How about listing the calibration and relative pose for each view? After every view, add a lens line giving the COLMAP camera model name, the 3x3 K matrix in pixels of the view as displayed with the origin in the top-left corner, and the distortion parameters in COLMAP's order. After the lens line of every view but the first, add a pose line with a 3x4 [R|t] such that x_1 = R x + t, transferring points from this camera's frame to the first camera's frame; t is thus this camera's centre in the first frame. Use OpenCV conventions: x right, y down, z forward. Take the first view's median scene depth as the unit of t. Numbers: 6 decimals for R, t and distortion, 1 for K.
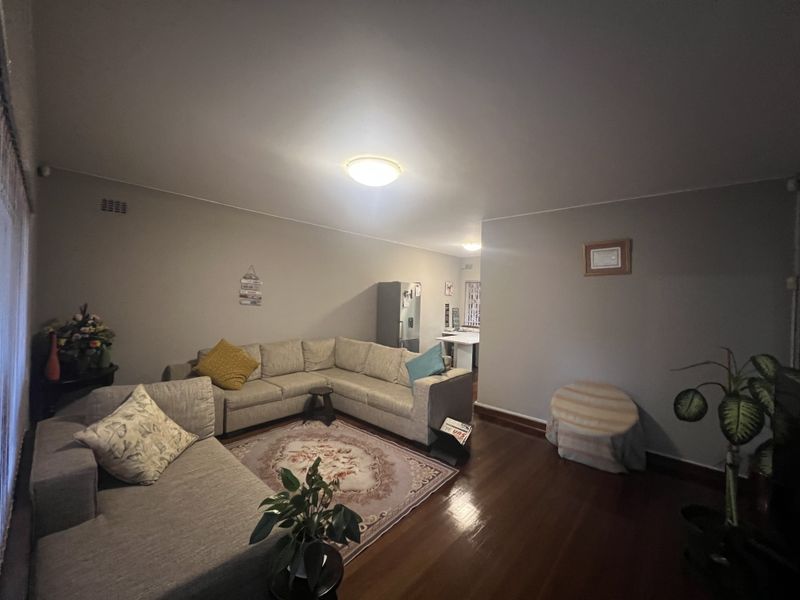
lens RADIAL K [[317.0, 0, 398.7], [0, 317.0, 299.8], [0, 0, 1]] dist [-0.008850, 0.001487]
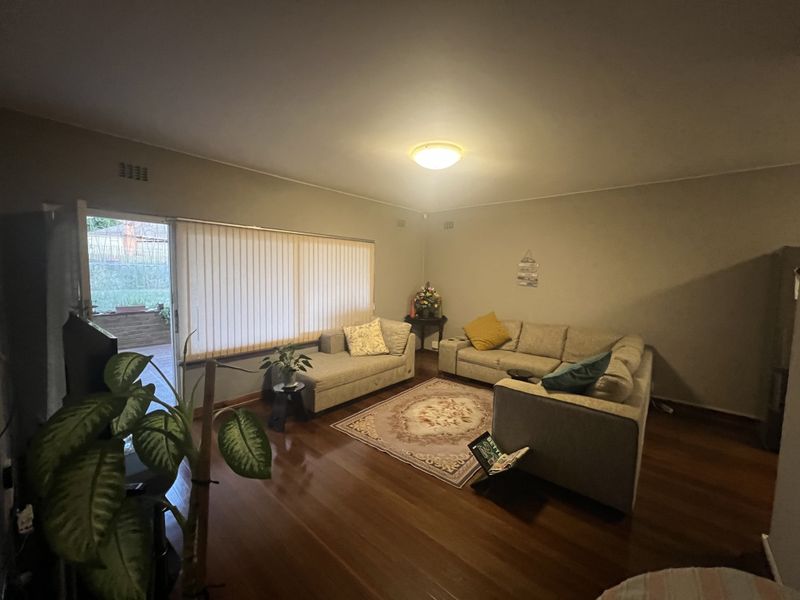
lens RADIAL K [[320.6, 0, 398.2], [0, 320.6, 298.5], [0, 0, 1]] dist [-0.000140, -0.000004]
pose [[0.011546, 0.052310, -0.998564, 0.861009], [-0.025138, 0.998330, 0.052007, 0.017051], [0.999617, 0.024501, 0.012842, 0.721698]]
